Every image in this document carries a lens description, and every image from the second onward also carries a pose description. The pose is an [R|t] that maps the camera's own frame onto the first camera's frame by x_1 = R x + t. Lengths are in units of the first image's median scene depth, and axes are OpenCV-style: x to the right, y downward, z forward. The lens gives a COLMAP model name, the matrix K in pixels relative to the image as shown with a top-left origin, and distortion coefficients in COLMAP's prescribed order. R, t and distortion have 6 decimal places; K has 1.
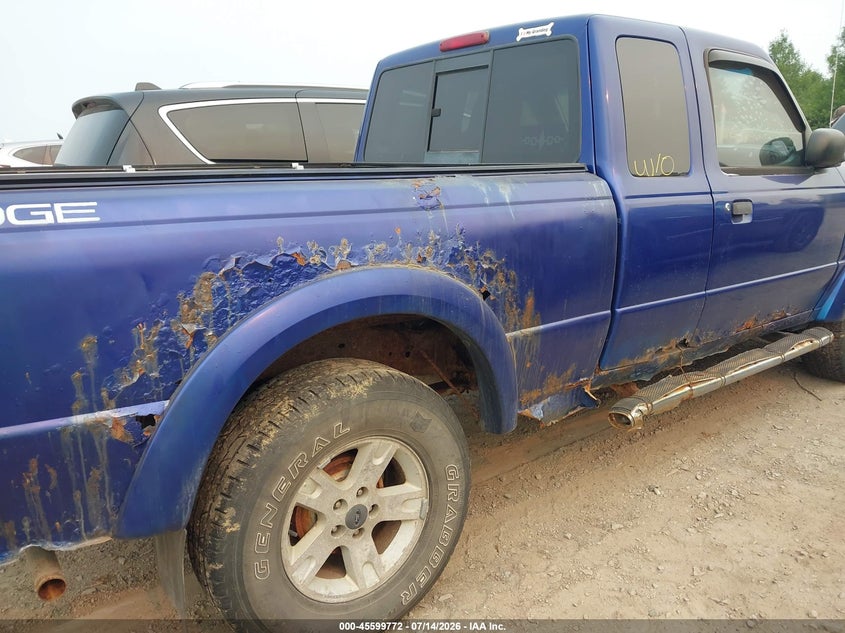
lens RADIAL K [[650.9, 0, 424.8], [0, 650.9, 313.0], [0, 0, 1]] dist [0.097605, -0.157088]
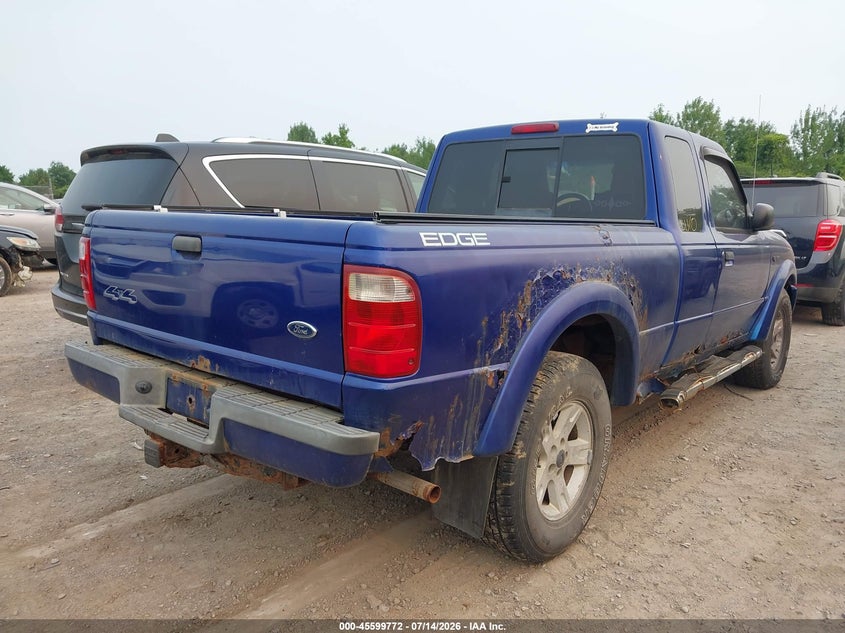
lens RADIAL K [[650.9, 0, 424.8], [0, 650.9, 313.0], [0, 0, 1]] dist [0.097605, -0.157088]
pose [[0.973978, 0.003487, 0.226615, -0.732395], [0.015256, 0.996605, -0.080907, 0.108679], [-0.226128, 0.082258, 0.970618, -0.348903]]
